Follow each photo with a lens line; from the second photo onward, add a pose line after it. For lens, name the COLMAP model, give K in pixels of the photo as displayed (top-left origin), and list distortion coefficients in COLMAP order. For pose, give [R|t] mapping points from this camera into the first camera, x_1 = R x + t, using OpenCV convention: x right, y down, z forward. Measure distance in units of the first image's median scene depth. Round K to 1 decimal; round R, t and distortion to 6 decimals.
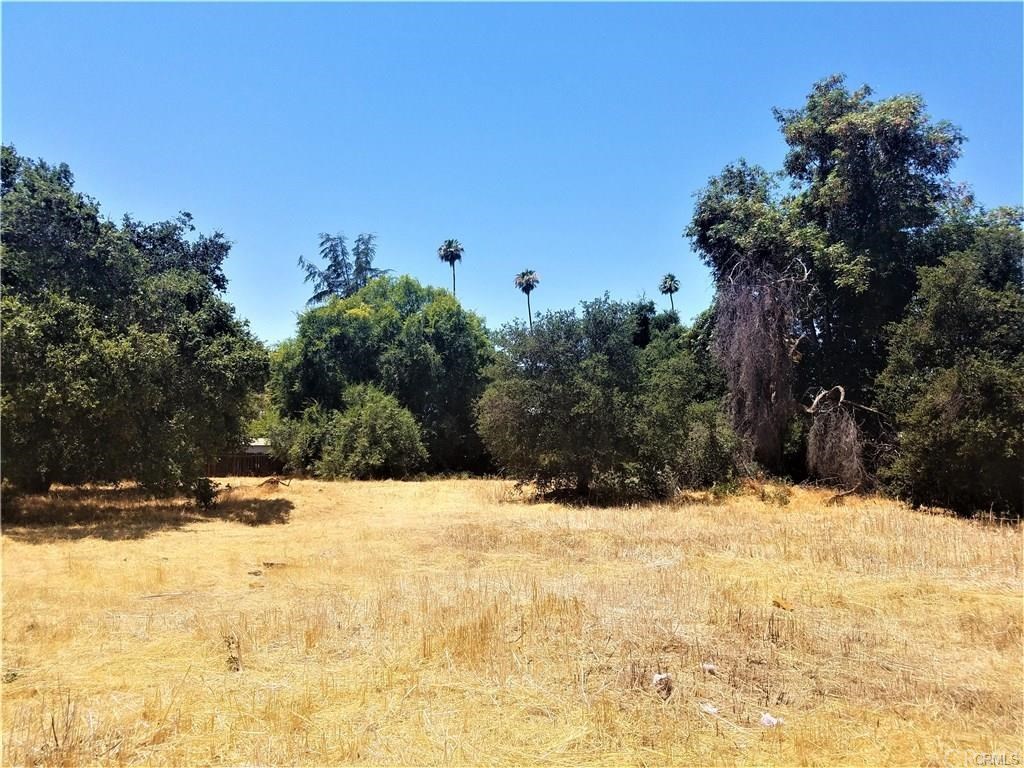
lens RADIAL K [[771.8, 0, 495.2], [0, 771.8, 387.0], [0, 0, 1]] dist [0.082415, -0.150579]
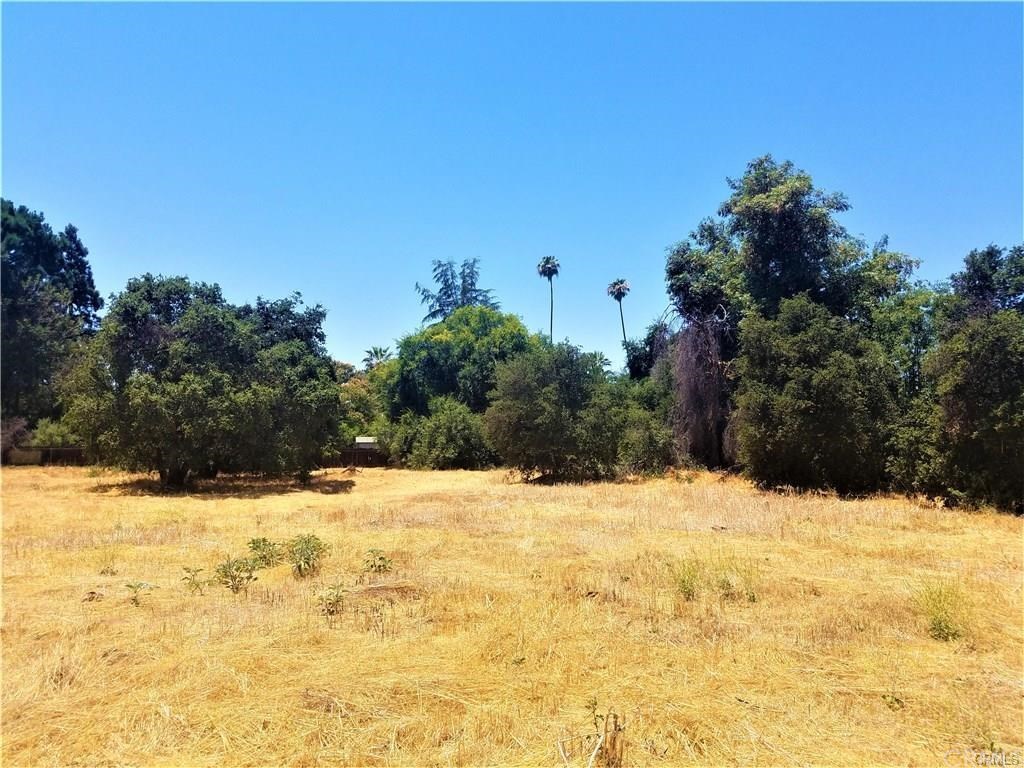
lens RADIAL K [[771.8, 0, 509.7], [0, 771.8, 389.2], [0, 0, 1]] dist [0.082415, -0.150579]
pose [[0.984035, -0.025450, -0.176143, 0.225606], [0.028102, 0.999526, 0.012580, -0.036760], [0.175740, -0.017329, 0.984284, -0.344556]]
